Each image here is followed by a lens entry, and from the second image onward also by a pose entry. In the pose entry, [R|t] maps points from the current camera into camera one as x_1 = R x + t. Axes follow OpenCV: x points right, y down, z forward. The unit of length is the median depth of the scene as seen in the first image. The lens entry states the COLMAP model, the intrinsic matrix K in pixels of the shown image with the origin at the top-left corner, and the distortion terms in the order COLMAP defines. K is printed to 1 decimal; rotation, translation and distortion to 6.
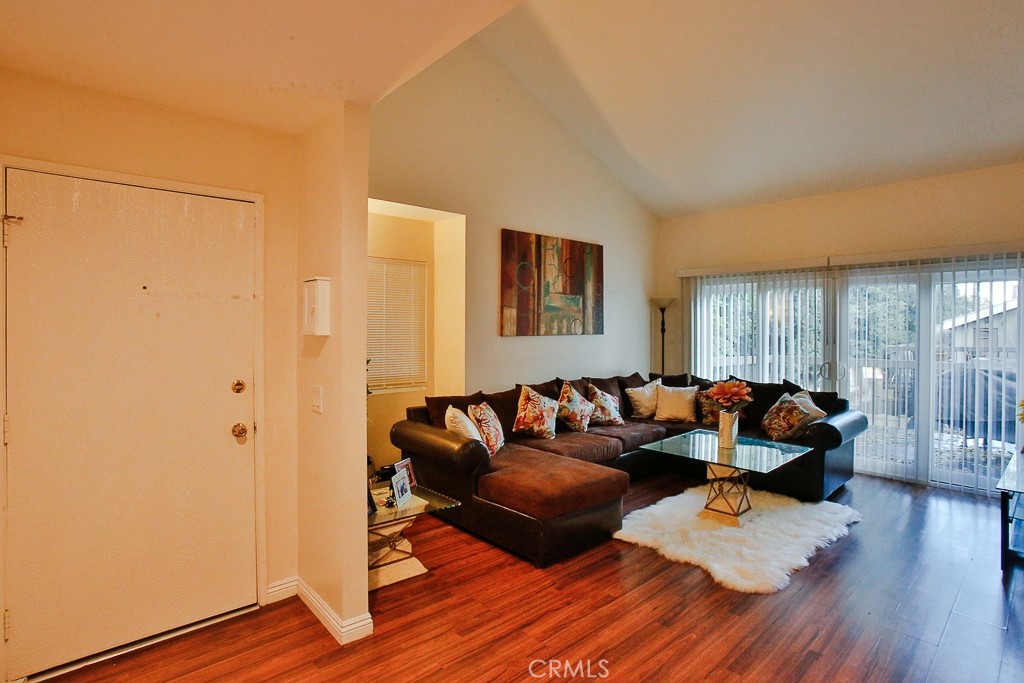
lens RADIAL K [[514.0, 0, 503.7], [0, 514.0, 337.6], [0, 0, 1]] dist [-0.081433, 0.040067]
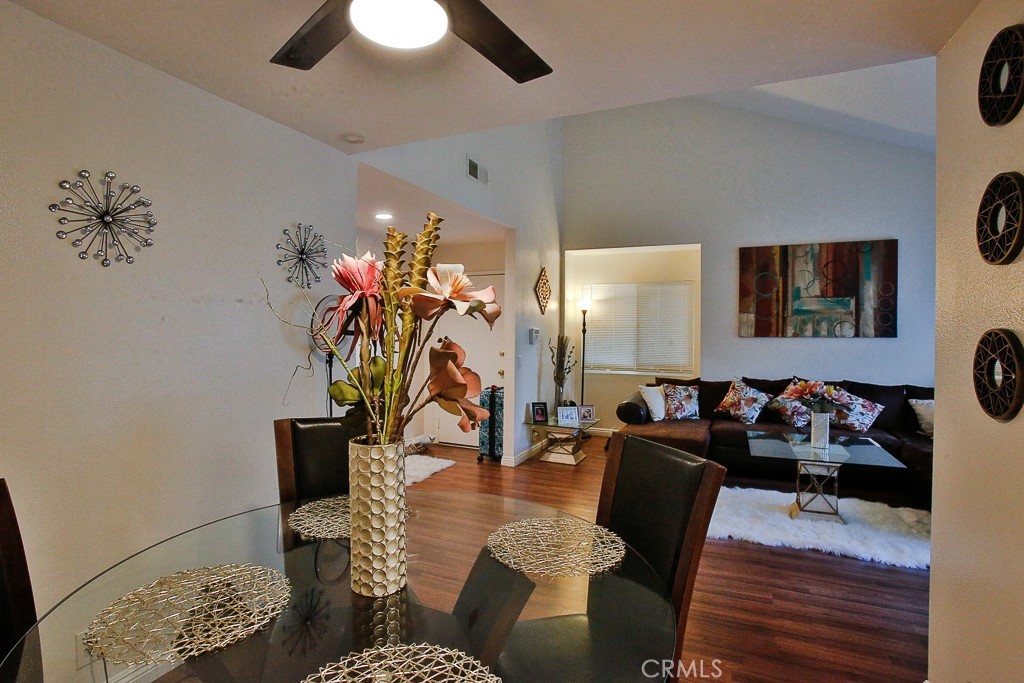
lens RADIAL K [[512.1, 0, 504.5], [0, 512.1, 332.5], [0, 0, 1]] dist [-0.070894, 0.030729]
pose [[0.412080, 0.005285, -0.911132, 0.811435], [-0.019931, 0.999796, -0.003215, 0.001780], [0.910929, 0.019484, 0.412102, 0.008269]]
